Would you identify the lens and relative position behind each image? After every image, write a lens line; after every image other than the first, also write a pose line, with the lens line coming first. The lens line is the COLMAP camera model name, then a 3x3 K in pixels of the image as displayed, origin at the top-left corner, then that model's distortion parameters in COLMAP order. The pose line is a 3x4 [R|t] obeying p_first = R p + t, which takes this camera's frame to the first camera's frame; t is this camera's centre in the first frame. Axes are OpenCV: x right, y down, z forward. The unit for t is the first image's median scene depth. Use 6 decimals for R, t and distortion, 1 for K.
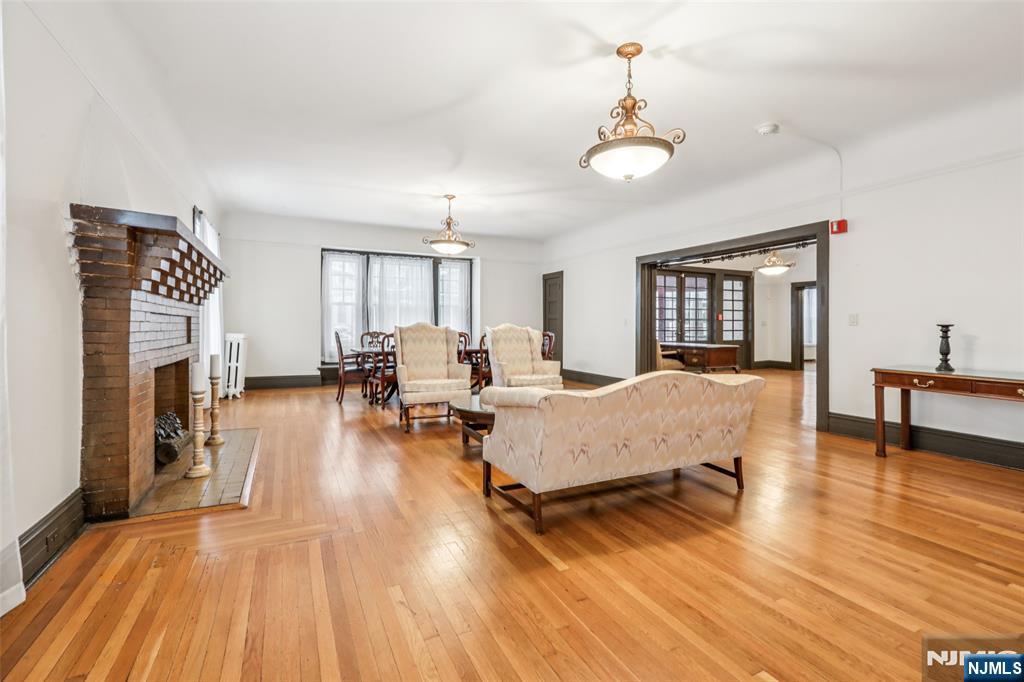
lens RADIAL K [[467.2, 0, 511.7], [0, 467.2, 332.3], [0, 0, 1]] dist [0.001406, 0.001088]
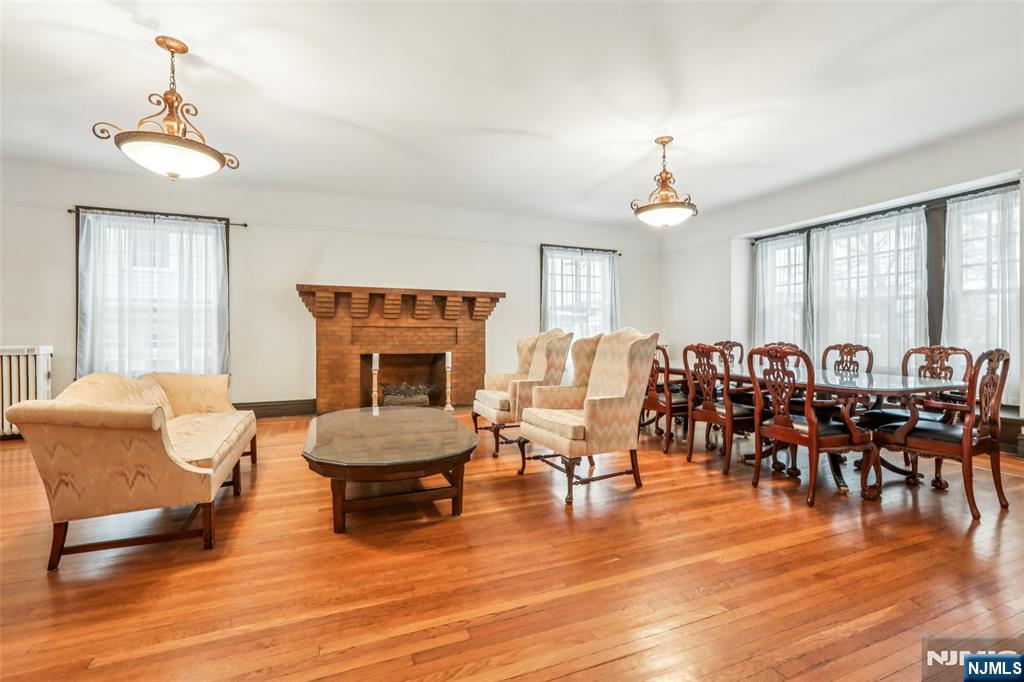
lens RADIAL K [[467.2, 0, 510.5], [0, 467.2, 337.5], [0, 0, 1]] dist [0.001406, 0.001088]
pose [[-0.063376, -0.001388, -0.997989, 0.389886], [-0.016277, 0.999867, -0.000357, -0.002524], [0.997857, 0.016221, -0.063390, 0.588893]]
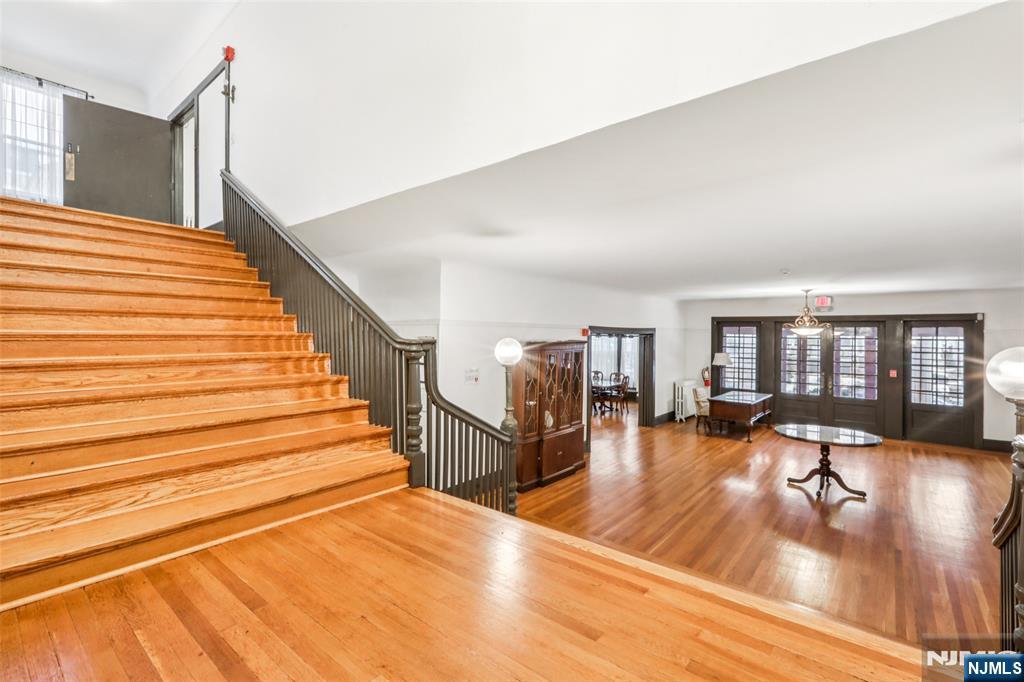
lens RADIAL K [[467.2, 0, 512.8], [0, 467.2, 337.2], [0, 0, 1]] dist [0.001406, 0.001088]
pose [[0.404118, 0.005293, -0.914691, 1.123751], [-0.021208, 0.999769, -0.003585, -0.096669], [0.914461, 0.020848, 0.404137, 0.069304]]
